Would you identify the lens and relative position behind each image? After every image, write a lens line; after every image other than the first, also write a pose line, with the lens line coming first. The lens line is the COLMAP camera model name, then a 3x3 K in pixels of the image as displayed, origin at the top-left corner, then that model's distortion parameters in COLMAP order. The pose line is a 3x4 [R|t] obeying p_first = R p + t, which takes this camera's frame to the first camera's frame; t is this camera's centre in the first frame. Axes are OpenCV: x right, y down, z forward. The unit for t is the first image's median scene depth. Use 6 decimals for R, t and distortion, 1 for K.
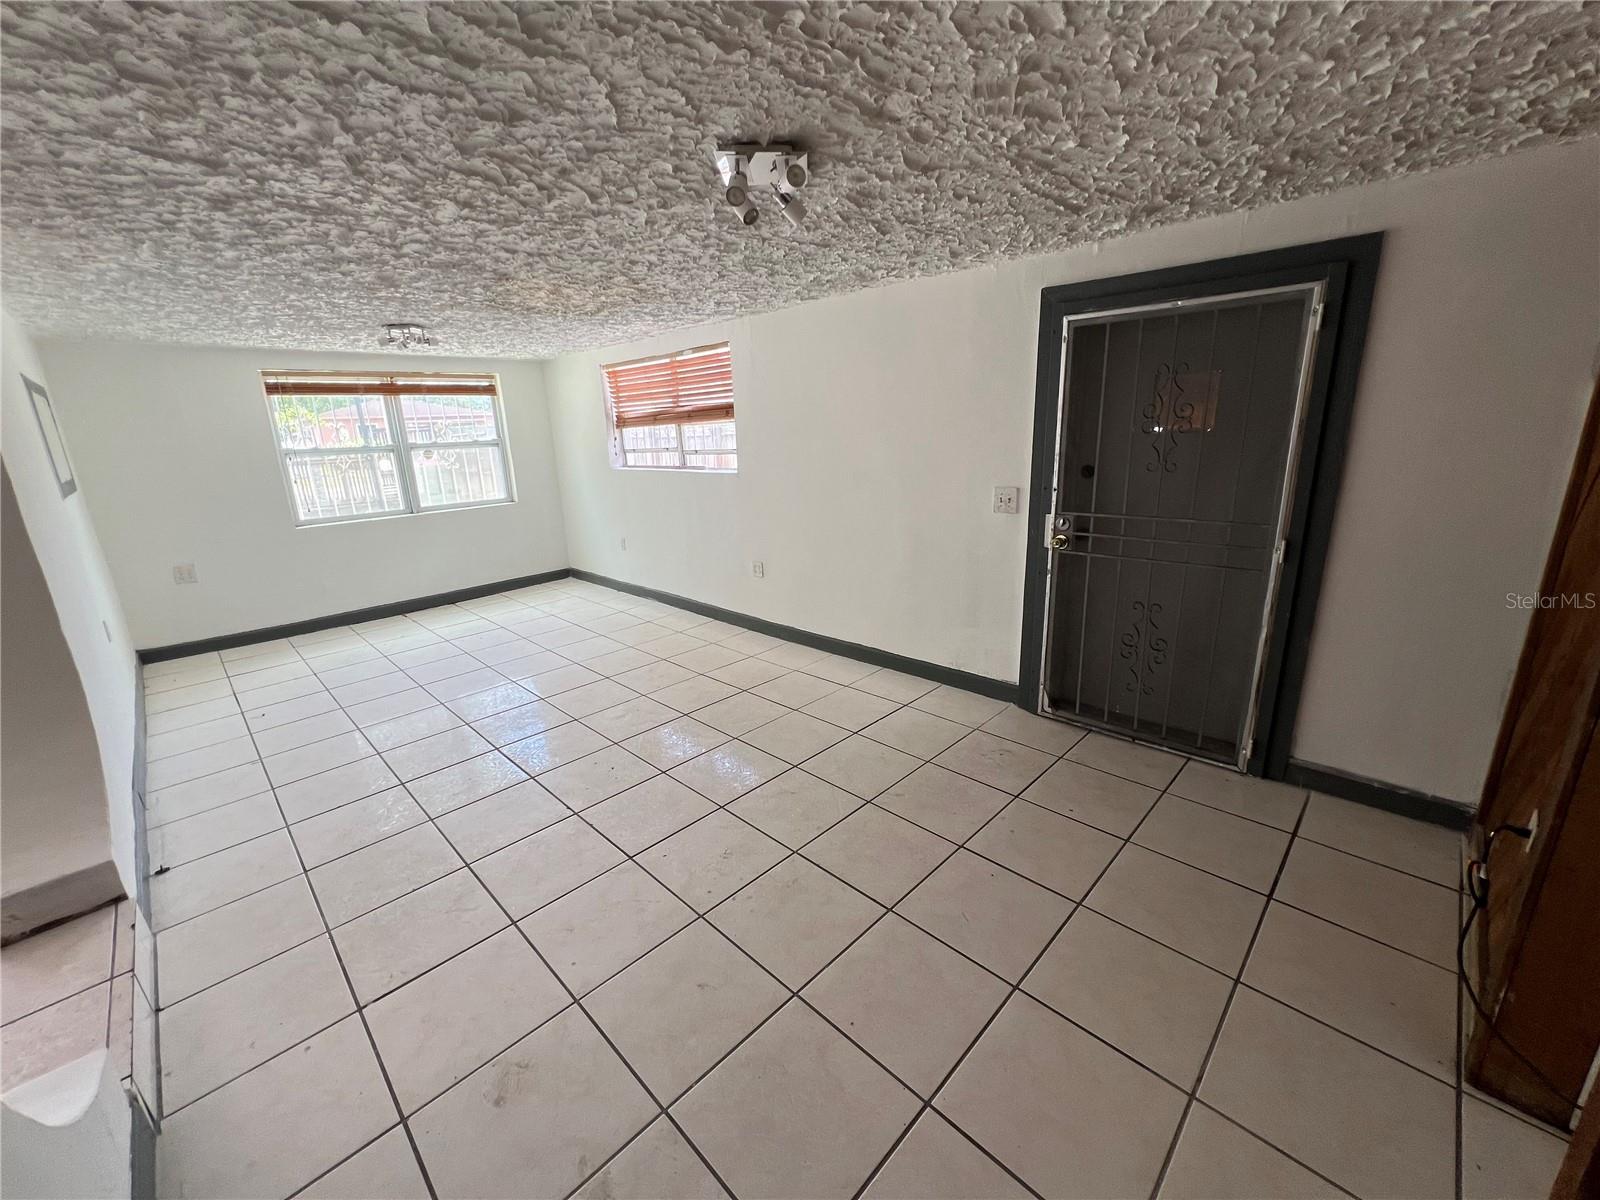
lens RADIAL K [[643.9, 0, 796.6], [0, 643.9, 593.2], [0, 0, 1]] dist [-0.003869, 0.001757]
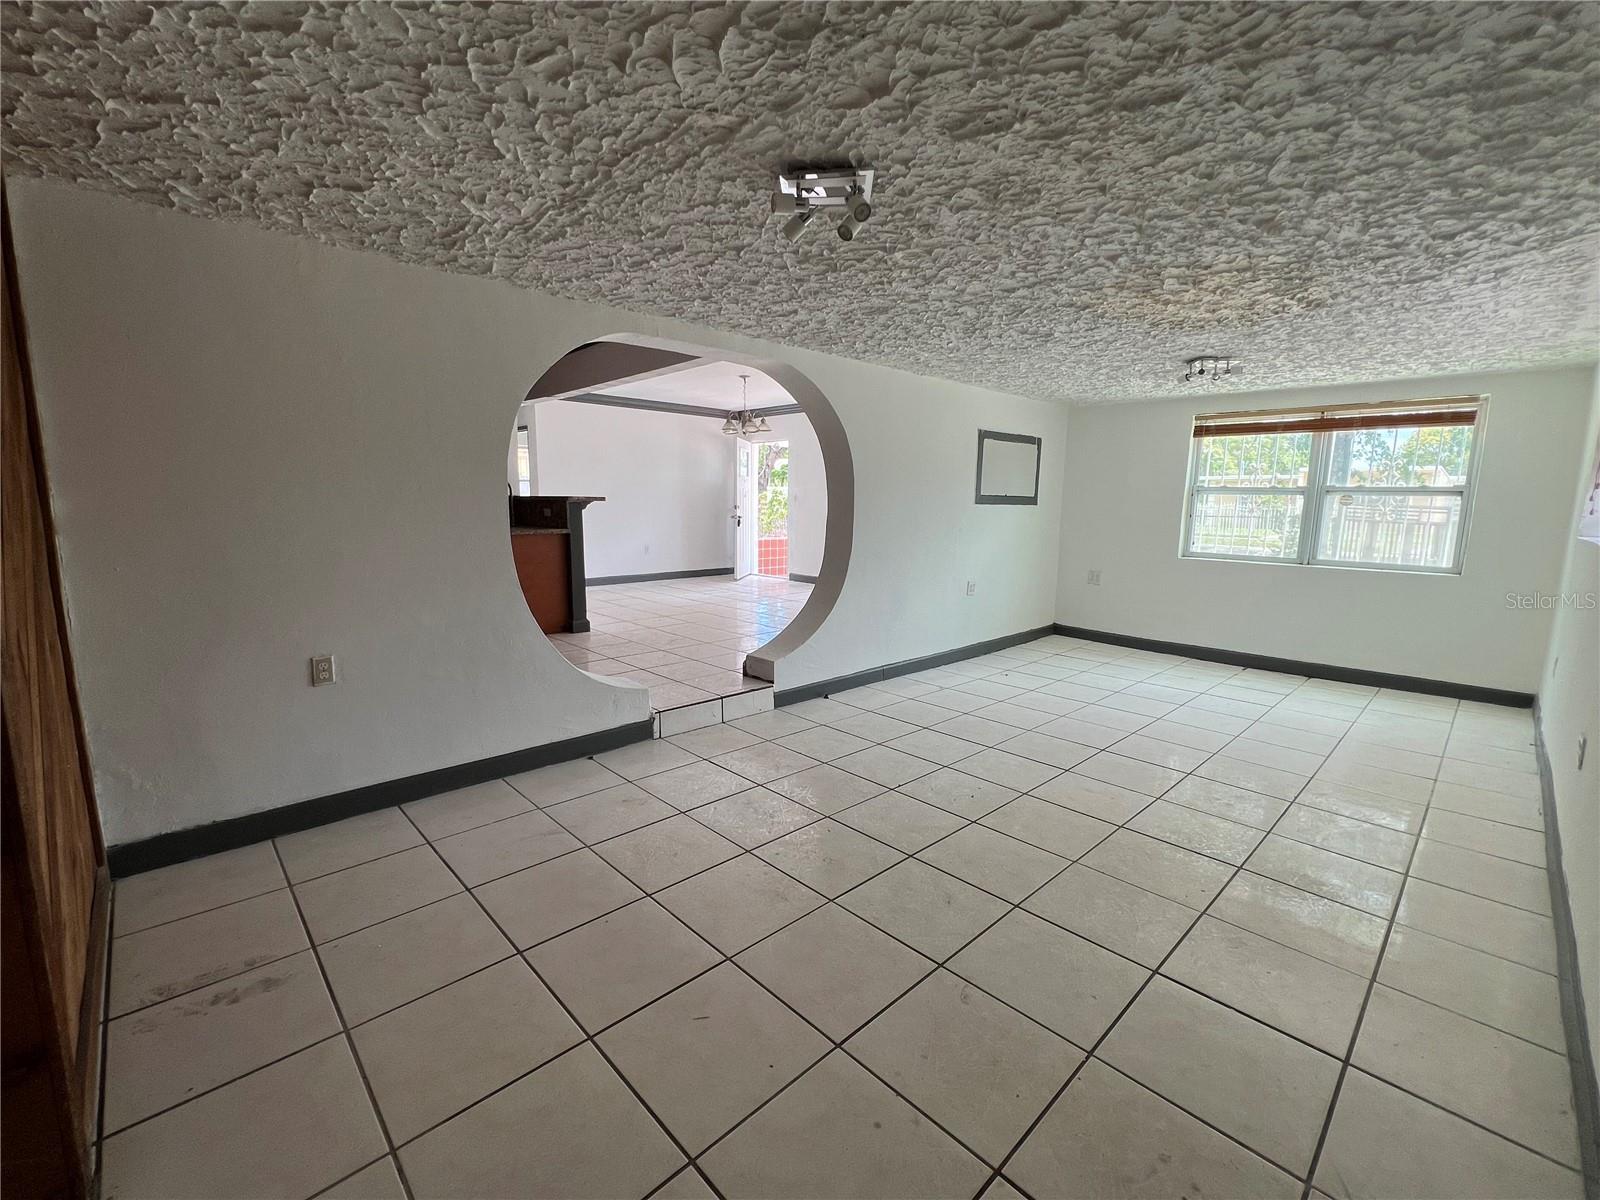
lens RADIAL K [[689.5, 0, 801.8], [0, 689.5, 611.7], [0, 0, 1]] dist [0.002335, 0.000600]
pose [[-0.019785, 0.204112, -0.978748, 0.377844], [-0.271167, 0.941150, 0.201753, -0.073334], [0.962329, 0.269396, 0.036727, 0.349679]]
